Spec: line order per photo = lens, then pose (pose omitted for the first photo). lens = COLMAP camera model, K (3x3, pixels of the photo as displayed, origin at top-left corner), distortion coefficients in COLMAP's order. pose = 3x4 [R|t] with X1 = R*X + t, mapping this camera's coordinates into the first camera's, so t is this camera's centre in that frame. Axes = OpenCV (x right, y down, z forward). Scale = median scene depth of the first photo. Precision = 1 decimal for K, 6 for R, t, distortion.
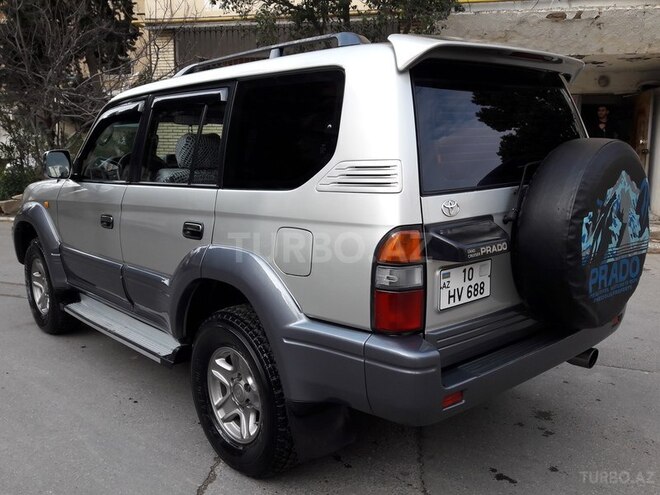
lens RADIAL K [[584.2, 0, 330.0], [0, 584.2, 247.5], [0, 0, 1]] dist [0.135301, -0.234174]
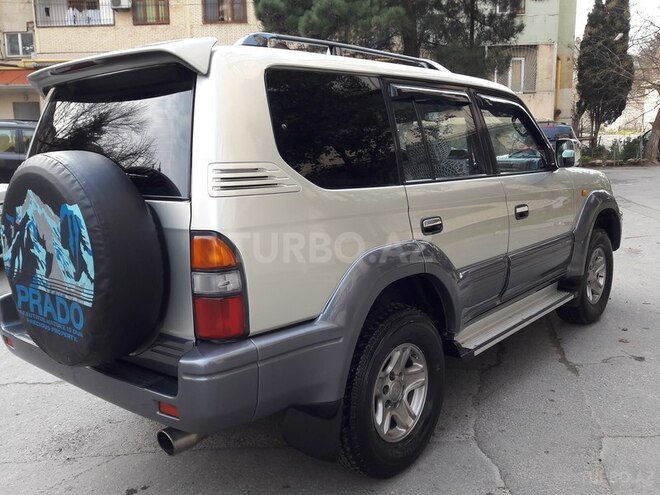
lens RADIAL K [[584.2, 0, 330.0], [0, 584.2, 247.5], [0, 0, 1]] dist [0.135301, -0.234174]
pose [[0.135148, 0.179958, -0.974346, 1.522007], [-0.146487, 0.976191, 0.159980, -0.268520], [0.979937, 0.121108, 0.158292, 1.394055]]
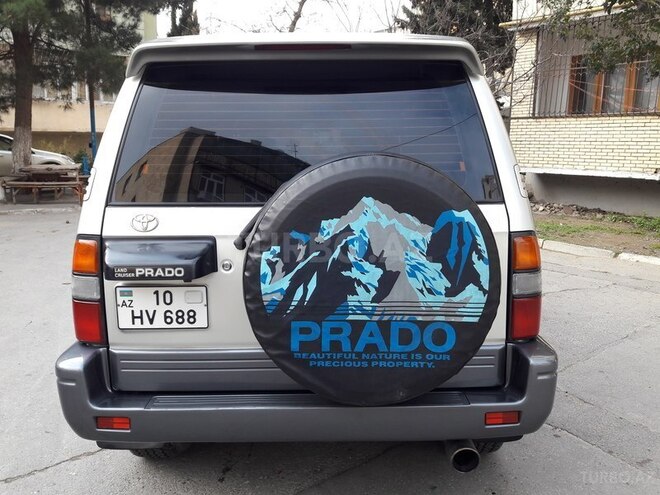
lens RADIAL K [[584.2, 0, 330.0], [0, 584.2, 247.5], [0, 0, 1]] dist [0.135301, -0.234174]
pose [[0.747288, 0.120282, -0.653524, 0.993594], [-0.122448, 0.991565, 0.042483, -0.099456], [0.653122, 0.048276, 0.755713, 0.465347]]
